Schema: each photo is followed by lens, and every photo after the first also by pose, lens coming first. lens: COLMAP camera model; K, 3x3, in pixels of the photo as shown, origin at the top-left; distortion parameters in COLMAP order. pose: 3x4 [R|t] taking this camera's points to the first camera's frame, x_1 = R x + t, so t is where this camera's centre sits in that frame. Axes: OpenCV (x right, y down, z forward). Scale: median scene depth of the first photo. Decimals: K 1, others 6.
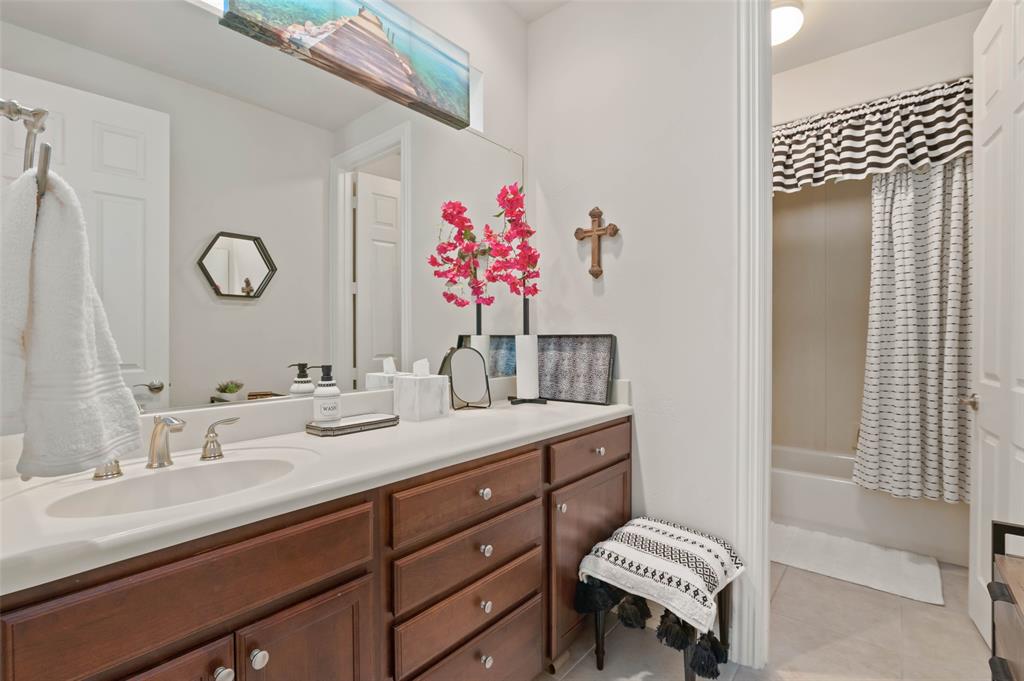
lens RADIAL K [[474.8, 0, 514.9], [0, 474.8, 340.1], [0, 0, 1]] dist [-0.005915, 0.000513]
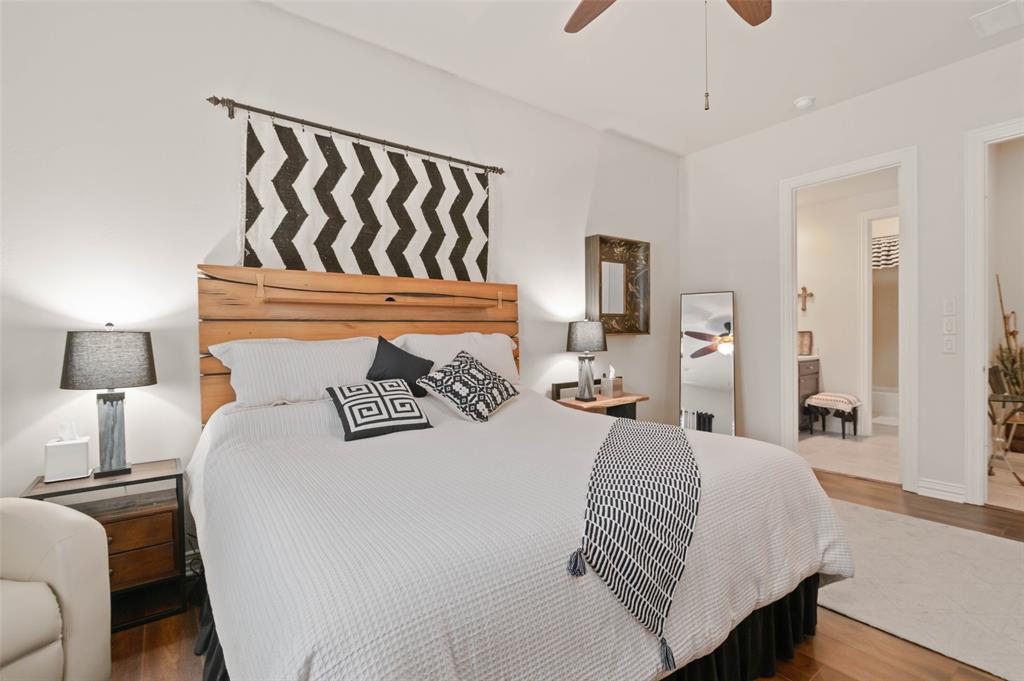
lens RADIAL K [[474.8, 0, 515.1], [0, 474.8, 338.7], [0, 0, 1]] dist [-0.005915, 0.000513]
pose [[0.975130, -0.001605, -0.221628, -0.918562], [0.002743, 0.999985, 0.004827, 0.014816], [0.221617, -0.005314, 0.975119, -2.222659]]
